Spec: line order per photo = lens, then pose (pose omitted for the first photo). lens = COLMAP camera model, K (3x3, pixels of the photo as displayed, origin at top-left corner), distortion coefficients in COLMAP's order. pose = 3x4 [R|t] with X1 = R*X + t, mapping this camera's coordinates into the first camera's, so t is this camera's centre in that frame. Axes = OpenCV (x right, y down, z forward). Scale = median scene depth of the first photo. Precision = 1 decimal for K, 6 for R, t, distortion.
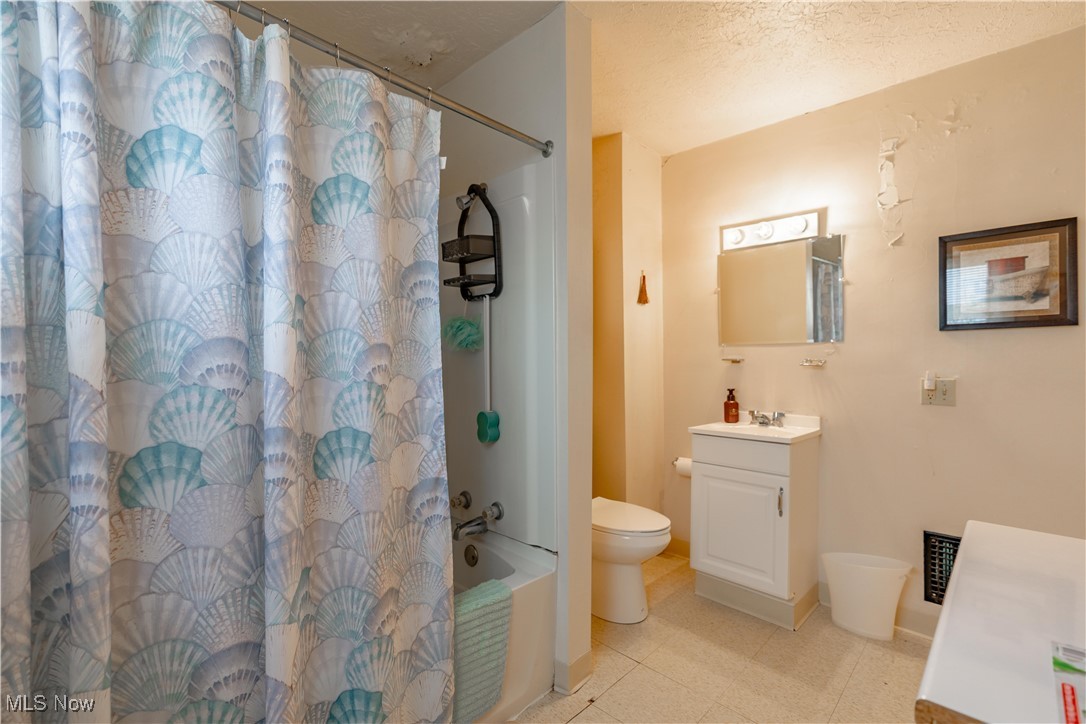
lens RADIAL K [[481.8, 0, 543.1], [0, 481.8, 361.4], [0, 0, 1]] dist [-0.003666, 0.002328]
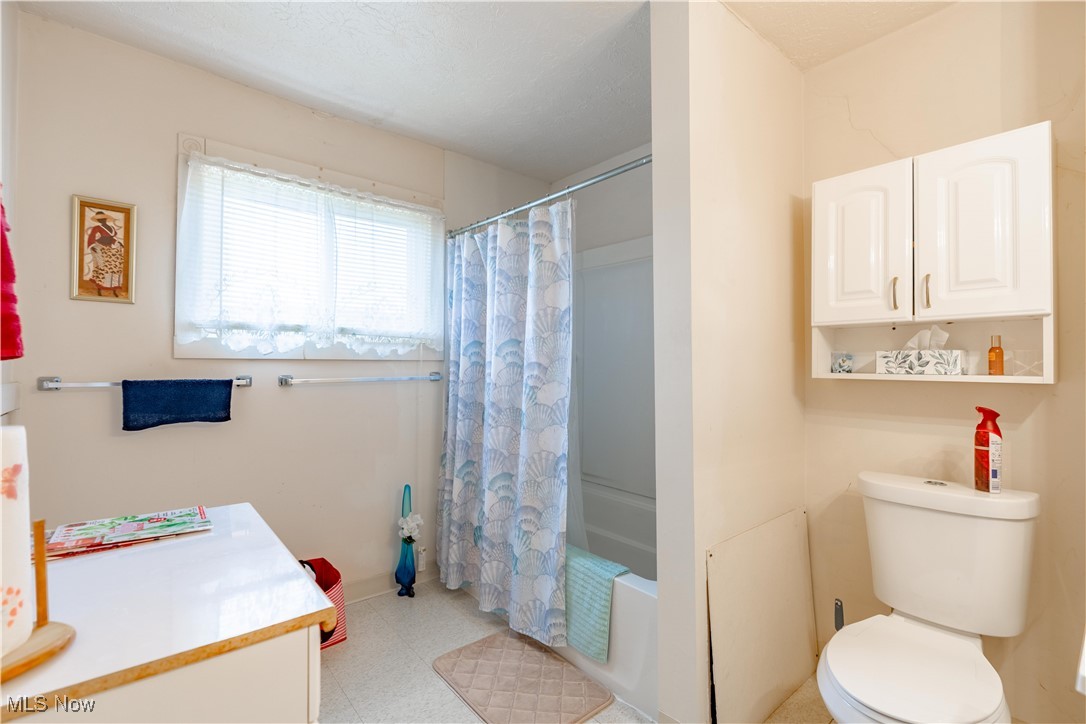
lens RADIAL K [[481.8, 0, 542.8], [0, 481.8, 366.6], [0, 0, 1]] dist [-0.003666, 0.002328]
pose [[-0.107935, -0.012864, -0.994075, 1.305709], [-0.003997, 0.999914, -0.012506, 0.000710], [0.994150, 0.002624, -0.107977, 1.165795]]
